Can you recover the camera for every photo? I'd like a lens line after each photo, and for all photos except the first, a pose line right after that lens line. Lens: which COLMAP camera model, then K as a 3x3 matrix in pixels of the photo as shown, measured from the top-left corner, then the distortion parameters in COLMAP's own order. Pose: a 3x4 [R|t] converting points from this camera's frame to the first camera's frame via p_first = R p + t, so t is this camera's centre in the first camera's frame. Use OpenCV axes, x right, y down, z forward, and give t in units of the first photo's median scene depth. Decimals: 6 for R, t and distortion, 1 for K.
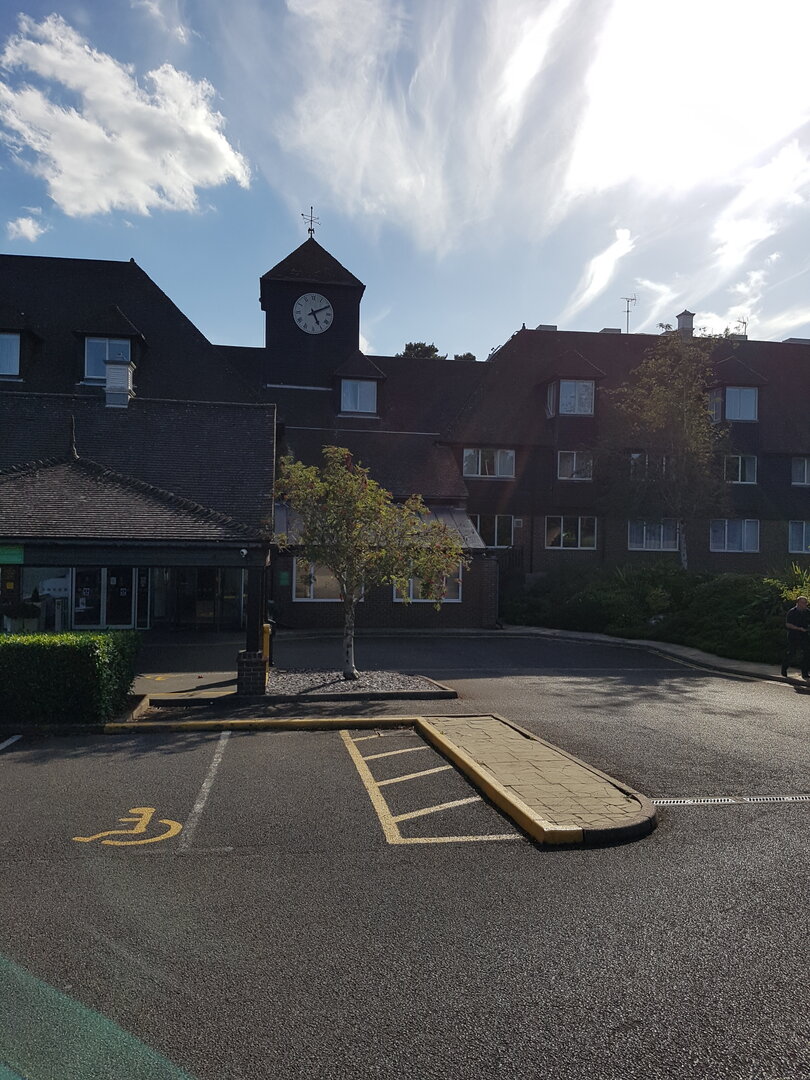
lens RADIAL K [[872.8, 0, 403.1], [0, 872.8, 541.5], [0, 0, 1]] dist [0.130826, -0.001804]
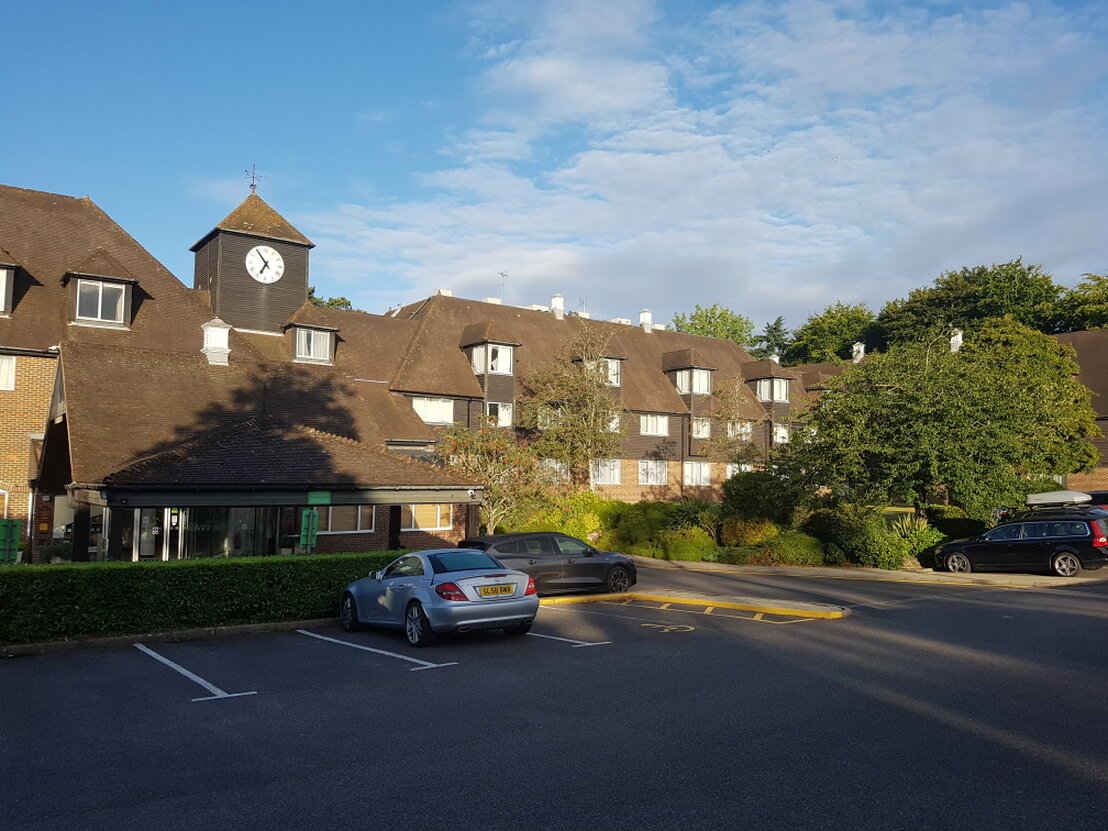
lens RADIAL K [[895.5, 0, 558.0], [0, 895.5, 411.7], [0, 0, 1]] dist [0.130826, -0.001804]
pose [[0.896029, 0.027084, 0.443168, -0.273164], [0.001487, 0.997949, -0.063997, -0.009651], [-0.443992, 0.058002, 0.894151, -0.137230]]
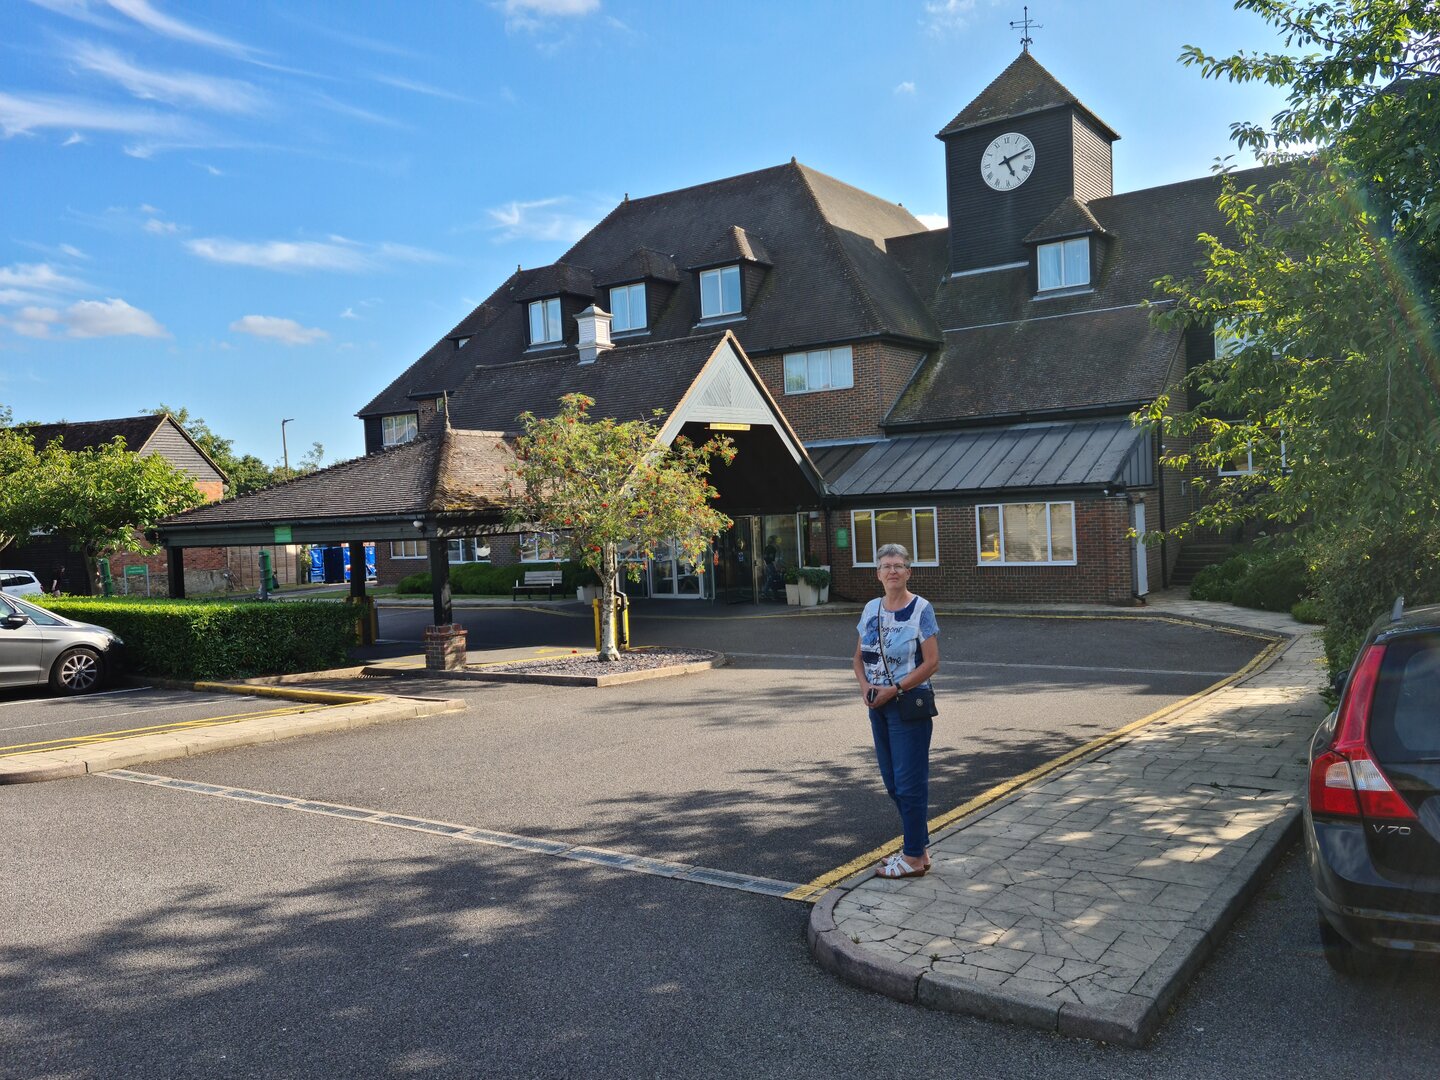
lens RADIAL K [[1143.7, 0, 723.5], [0, 1143.7, 543.1], [0, 0, 1]] dist [0.014748, 0.005538]
pose [[0.716929, -0.032682, -0.696380, 0.377167], [0.068896, 0.997332, 0.024123, 0.011391], [0.693733, -0.065272, 0.717268, 0.156845]]
